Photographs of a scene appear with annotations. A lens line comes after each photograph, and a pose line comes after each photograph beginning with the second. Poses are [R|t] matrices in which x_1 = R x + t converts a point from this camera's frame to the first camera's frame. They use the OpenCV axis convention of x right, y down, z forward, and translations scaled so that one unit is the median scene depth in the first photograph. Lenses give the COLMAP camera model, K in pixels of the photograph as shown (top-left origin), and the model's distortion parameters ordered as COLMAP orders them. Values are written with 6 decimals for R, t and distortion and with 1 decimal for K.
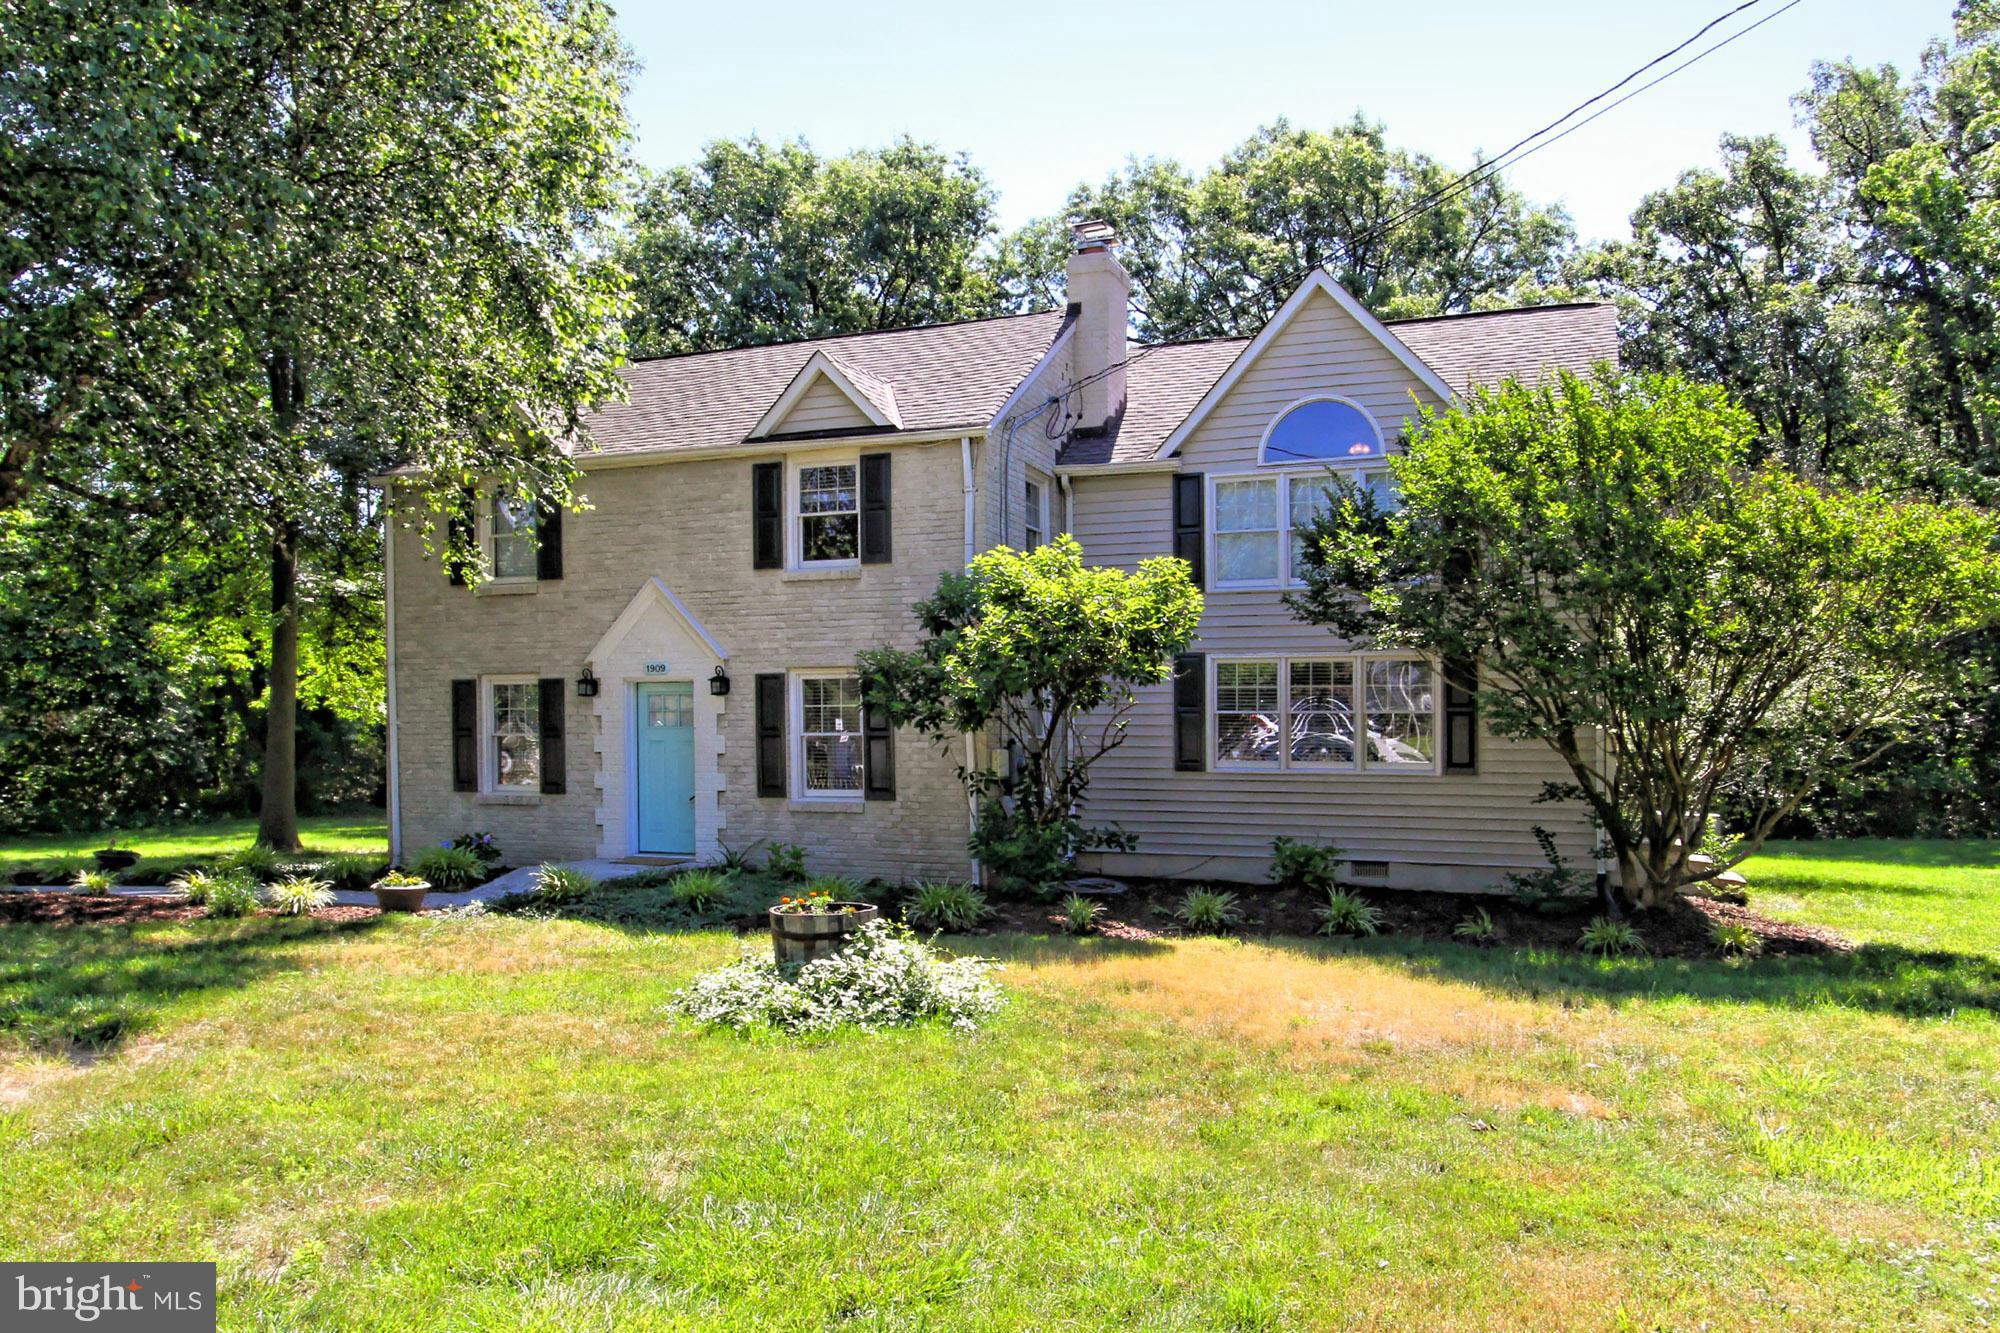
lens RADIAL K [[990.9, 0, 1000.0], [0, 990.9, 666.5], [0, 0, 1]] dist [0.000469, 0.000114]
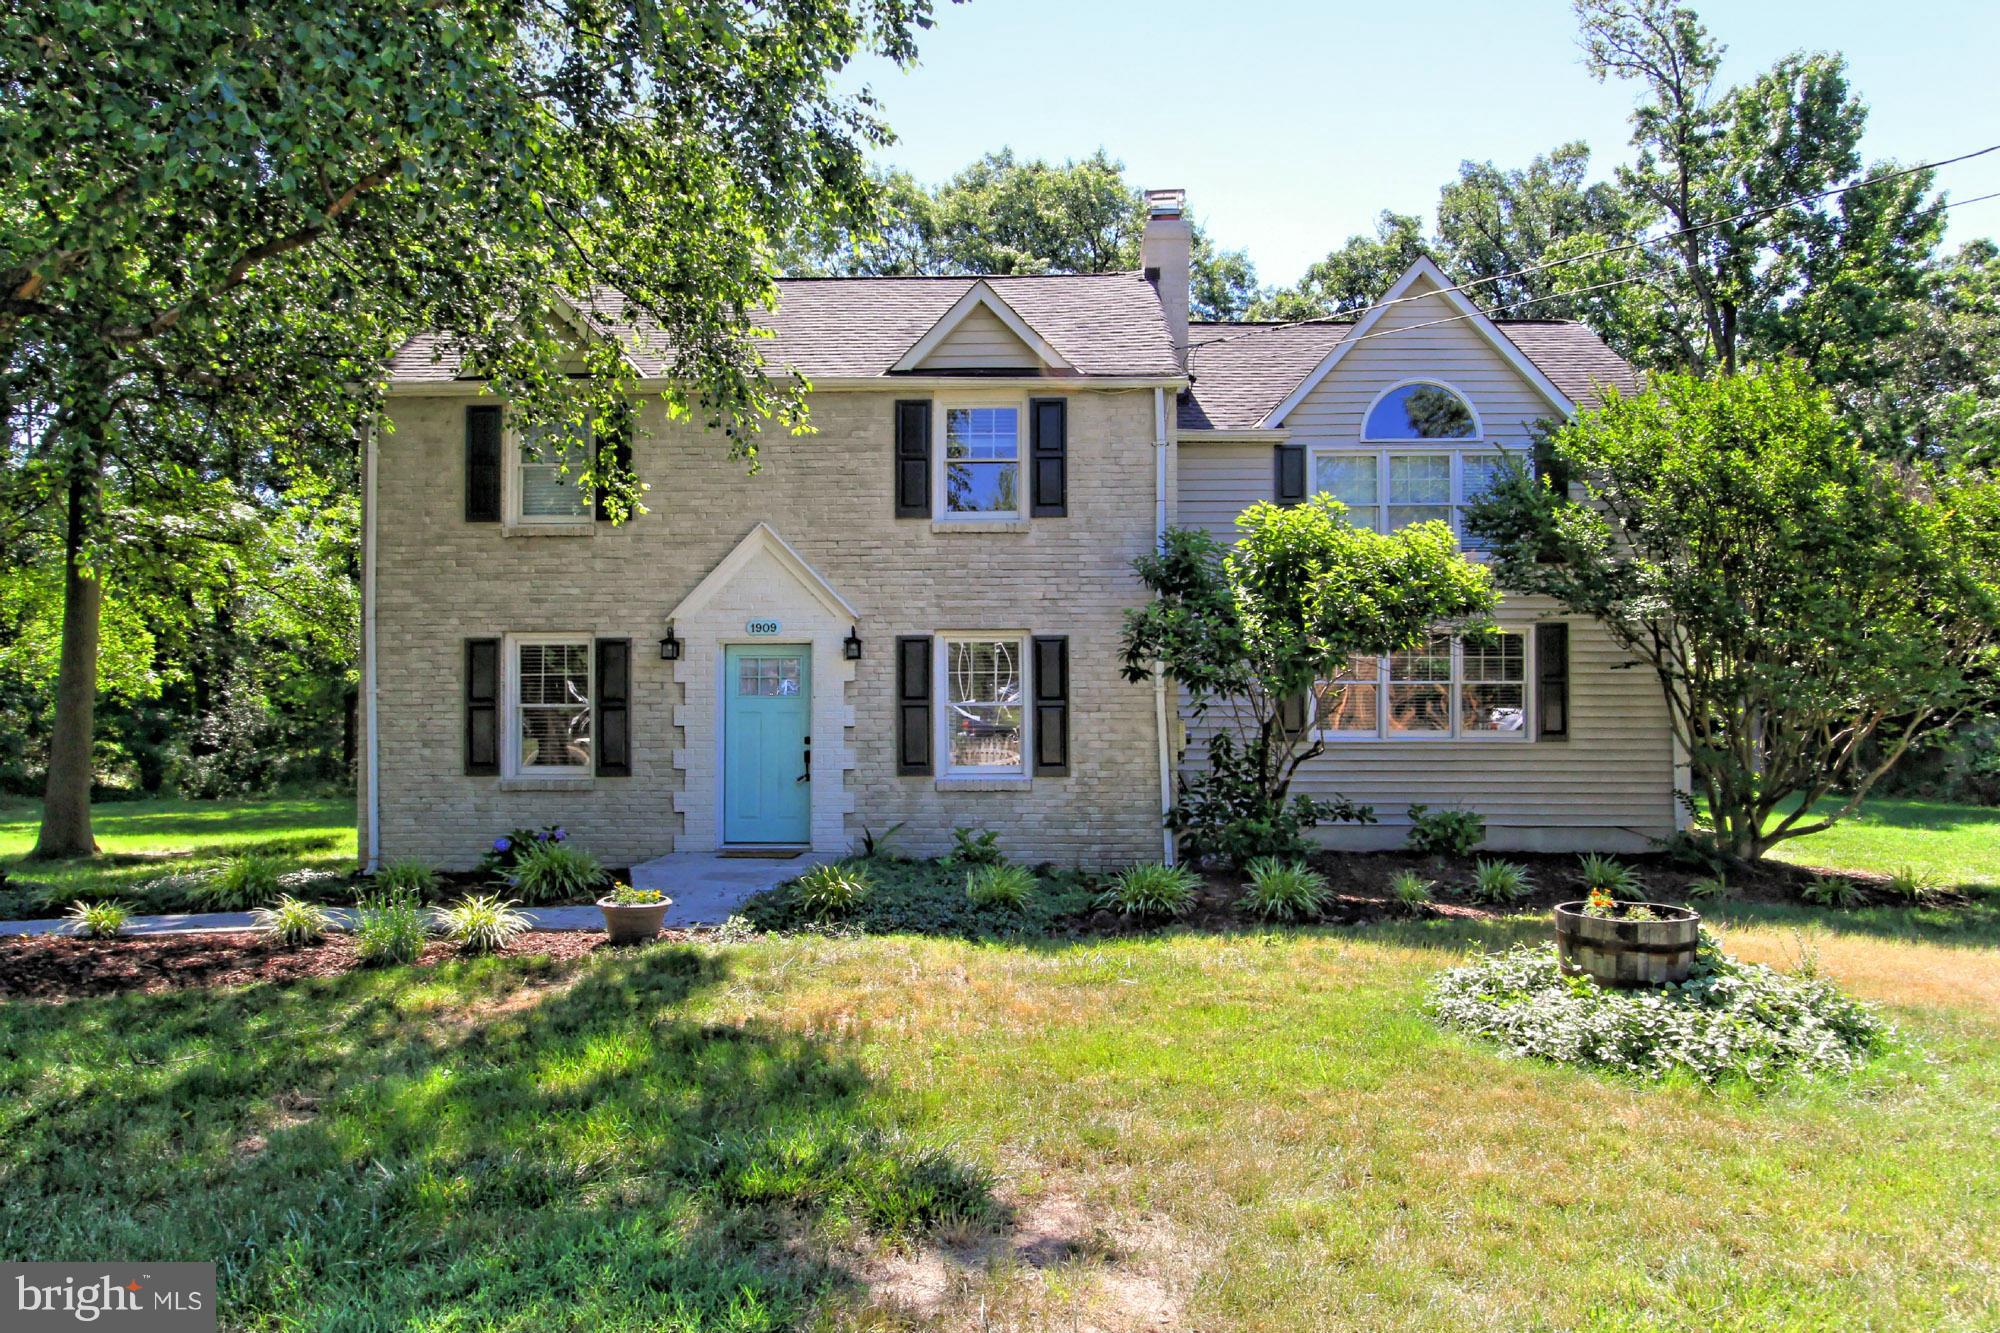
lens RADIAL K [[950.8, 0, 1000.5], [0, 950.8, 624.2], [0, 0, 1]] dist [-0.000210, 0.000167]
pose [[0.967604, 0.019697, 0.251701, -0.369533], [-0.014652, 0.999653, -0.021900, 0.014344], [-0.252045, 0.017503, 0.967557, 0.154588]]
